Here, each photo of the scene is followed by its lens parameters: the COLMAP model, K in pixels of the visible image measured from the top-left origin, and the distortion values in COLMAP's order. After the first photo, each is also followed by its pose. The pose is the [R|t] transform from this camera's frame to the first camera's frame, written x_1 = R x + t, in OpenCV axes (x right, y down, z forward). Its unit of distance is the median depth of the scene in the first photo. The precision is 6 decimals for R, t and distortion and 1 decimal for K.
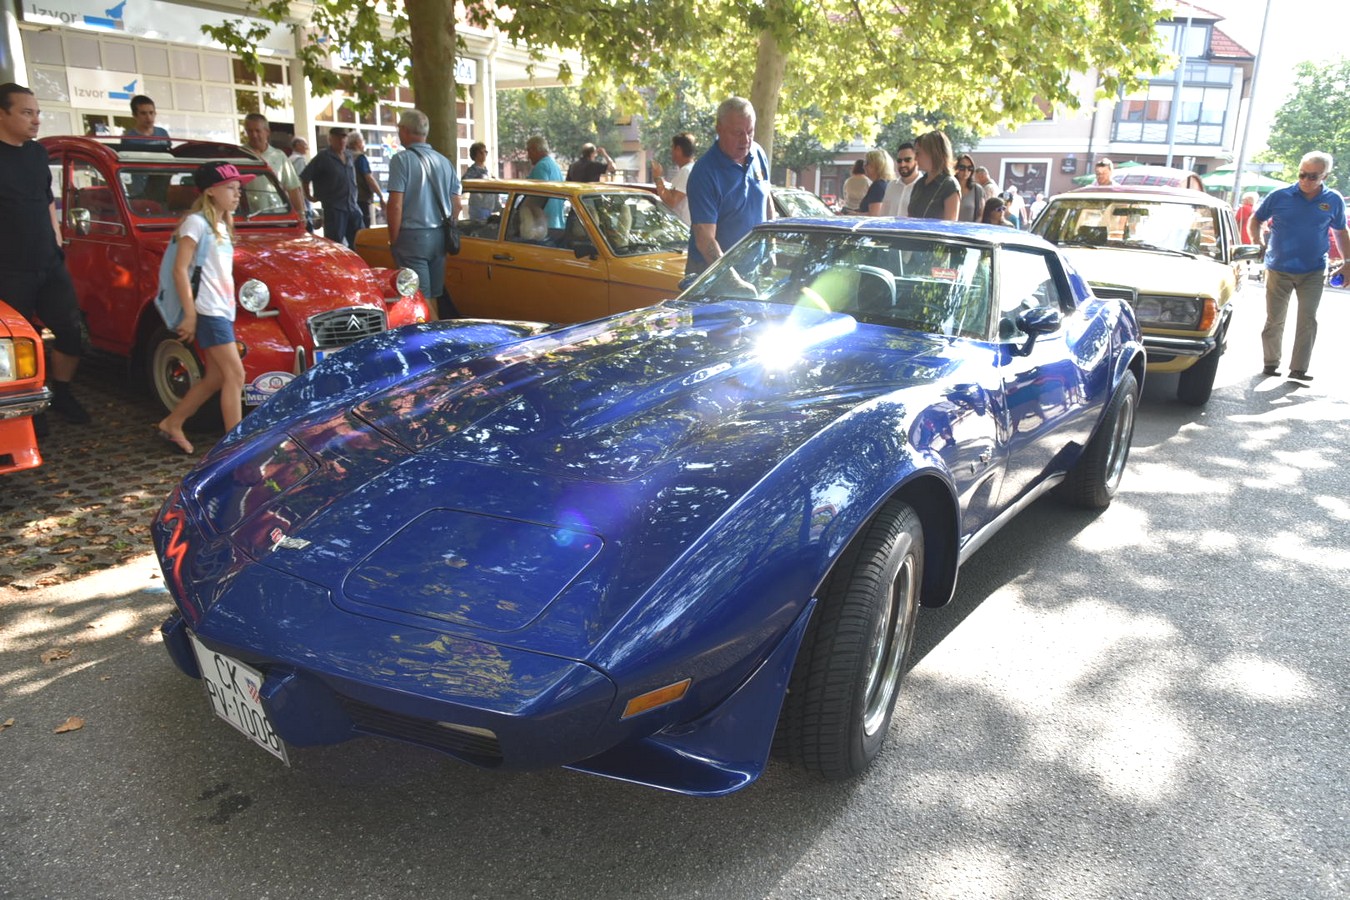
lens RADIAL K [[892.2, 0, 675.0], [0, 892.2, 450.0], [0, 0, 1]] dist [-0.036759, -0.001832]
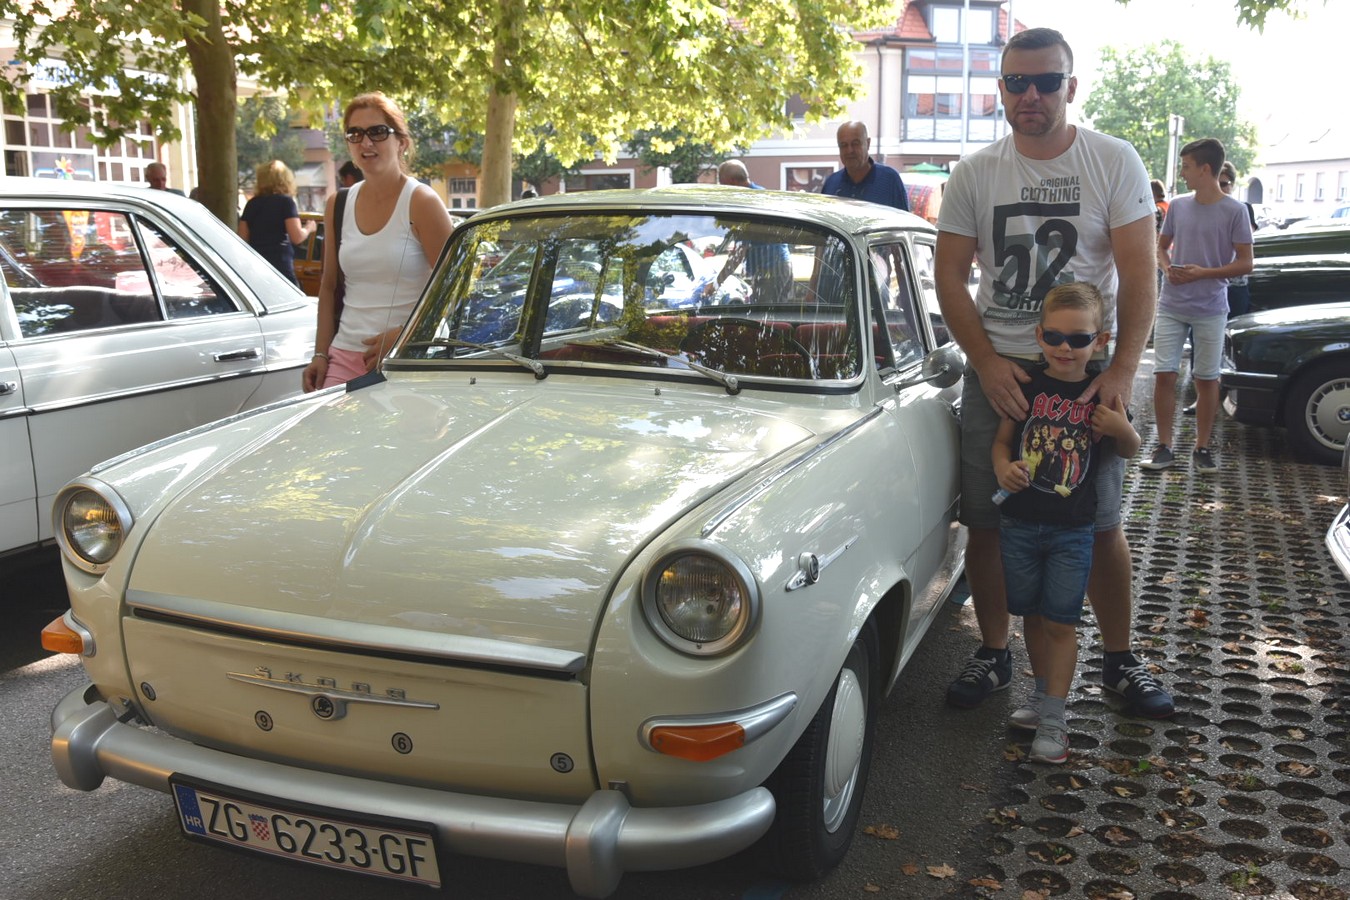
lens RADIAL K [[1335.4, 0, 675.0], [0, 1335.4, 450.0], [0, 0, 1]] dist [-0.014740, 0.005286]
pose [[0.972824, -0.063227, 0.222745, -0.050730], [0.085738, 0.991979, -0.092877, 0.098771], [-0.215086, 0.109451, 0.970442, -0.359368]]
